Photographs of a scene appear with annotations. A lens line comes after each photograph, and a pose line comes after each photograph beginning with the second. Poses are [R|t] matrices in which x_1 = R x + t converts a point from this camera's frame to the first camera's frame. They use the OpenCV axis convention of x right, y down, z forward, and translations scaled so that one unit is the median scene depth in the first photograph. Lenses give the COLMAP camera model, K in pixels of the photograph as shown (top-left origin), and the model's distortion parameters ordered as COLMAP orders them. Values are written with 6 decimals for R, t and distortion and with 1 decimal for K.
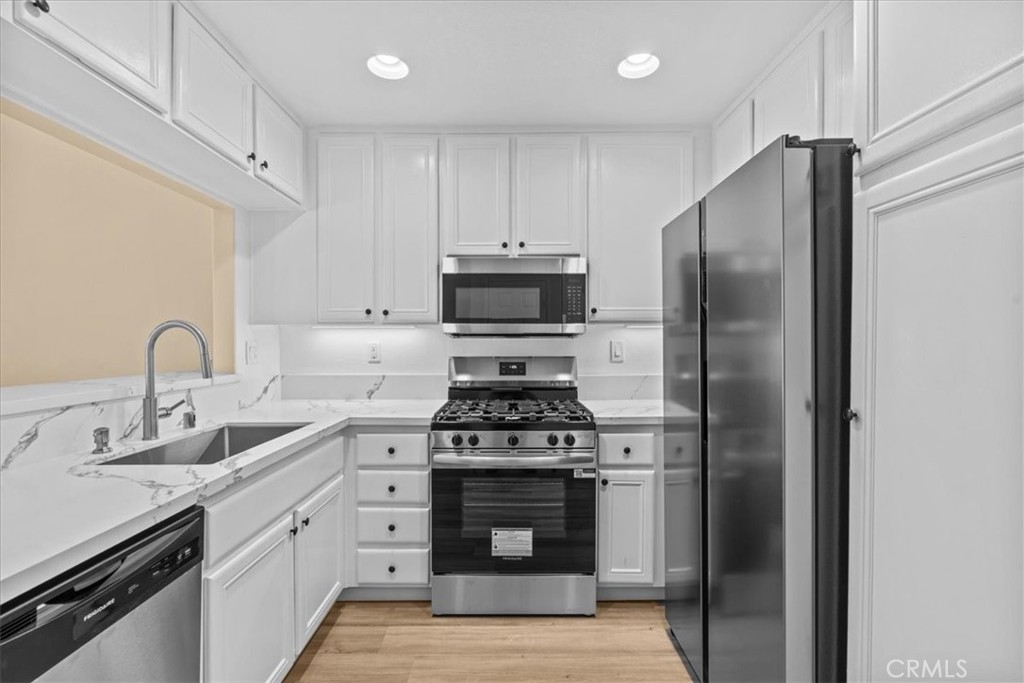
lens RADIAL K [[474.5, 0, 494.3], [0, 474.5, 355.4], [0, 0, 1]] dist [0.000194, 0.000534]
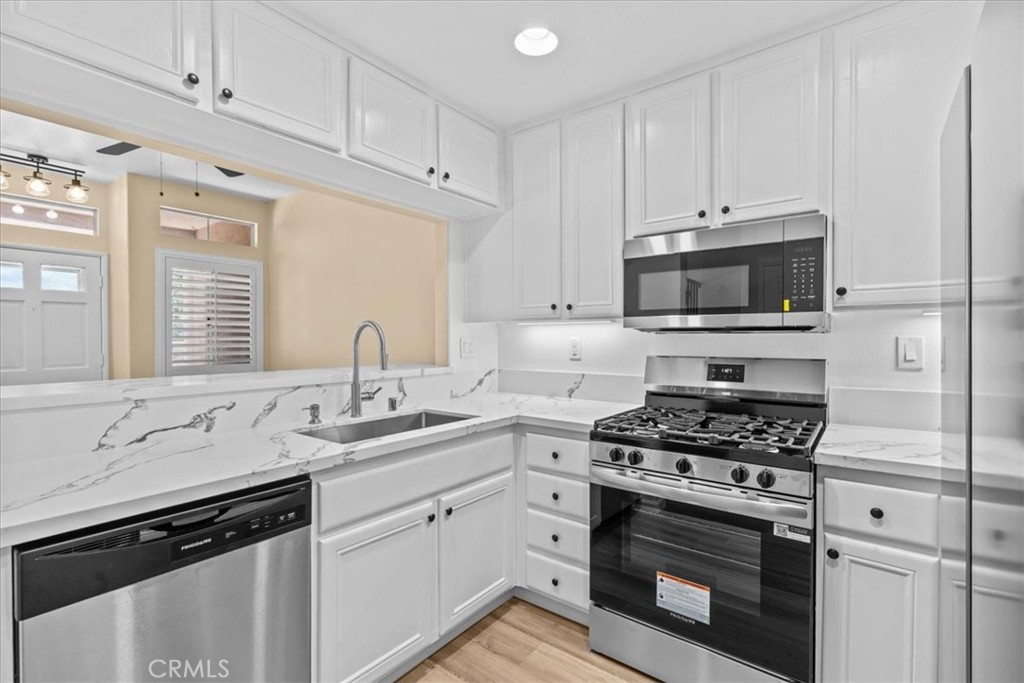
lens RADIAL K [[466.9, 0, 511.1], [0, 466.9, 351.8], [0, 0, 1]] dist [-0.002972, 0.000010]
pose [[0.789825, 0.017921, -0.613070, 0.273261], [-0.016612, 0.999831, 0.007826, -0.007874], [0.613107, 0.004003, 0.789990, 0.224360]]
